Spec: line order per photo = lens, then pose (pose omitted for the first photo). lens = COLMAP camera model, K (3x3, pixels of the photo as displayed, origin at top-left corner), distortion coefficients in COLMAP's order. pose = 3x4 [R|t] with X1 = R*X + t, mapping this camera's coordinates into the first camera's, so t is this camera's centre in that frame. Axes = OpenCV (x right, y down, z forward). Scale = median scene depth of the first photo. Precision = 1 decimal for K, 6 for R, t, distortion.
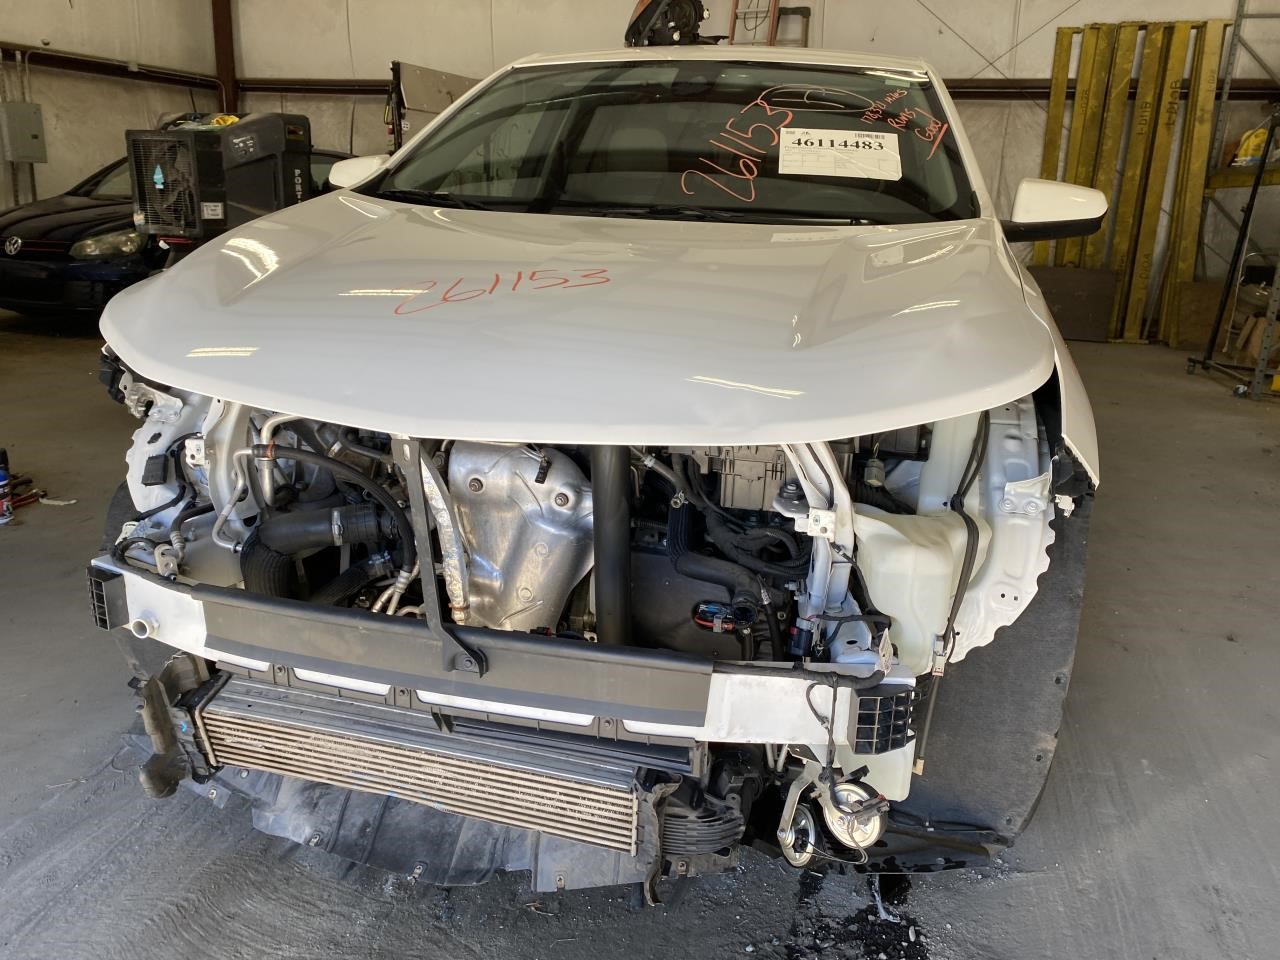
lens RADIAL K [[959.1, 0, 640.0], [0, 959.1, 480.0], [0, 0, 1]] dist [0.011943, -0.001622]
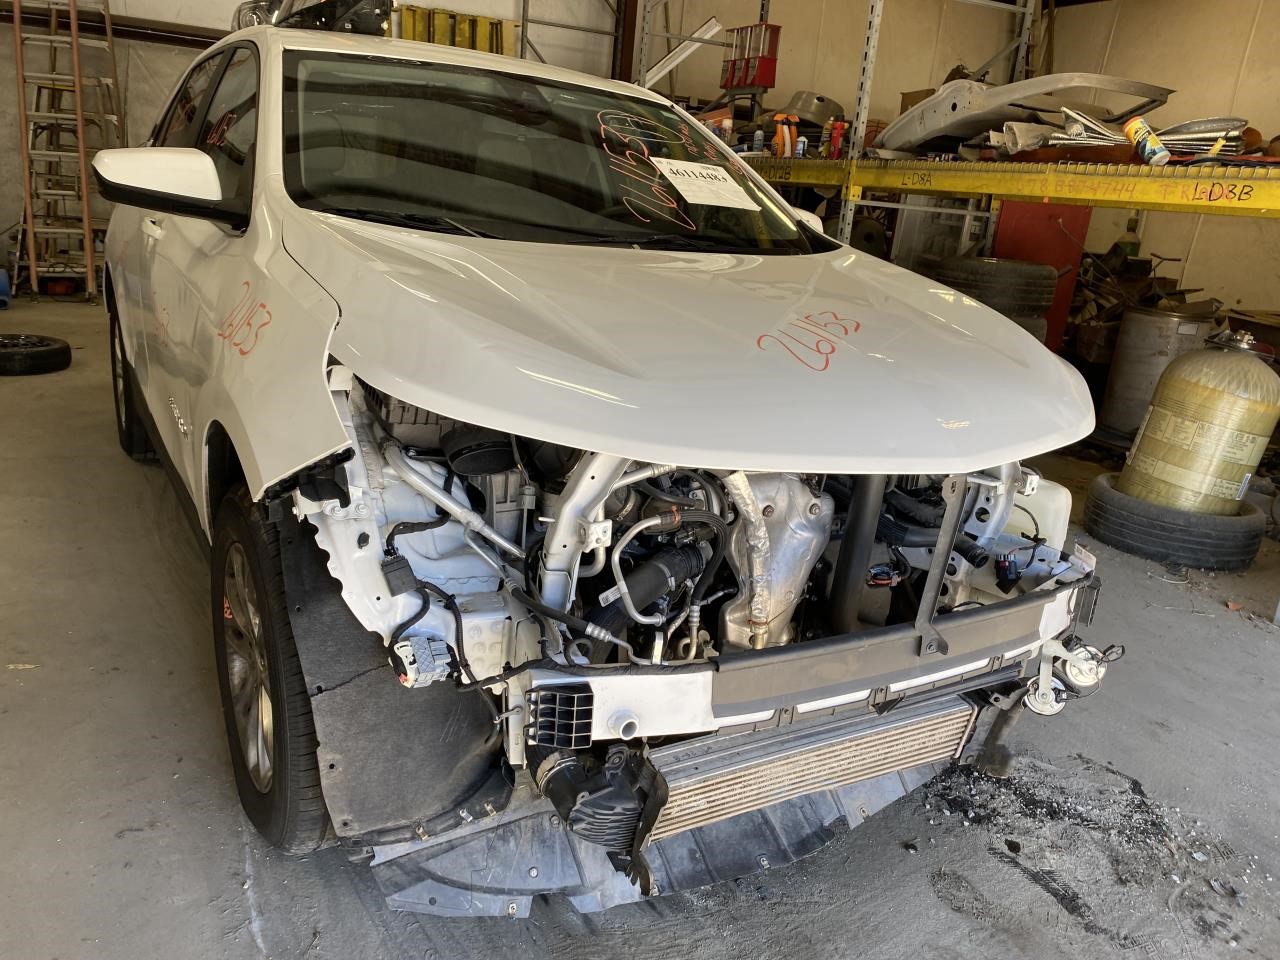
lens RADIAL K [[959.1, 0, 640.0], [0, 959.1, 480.0], [0, 0, 1]] dist [0.011943, -0.001622]
pose [[0.720520, -0.179787, 0.669722, -0.872081], [0.146702, 0.983465, 0.106181, -0.146076], [-0.677738, 0.021744, 0.734981, 0.238327]]
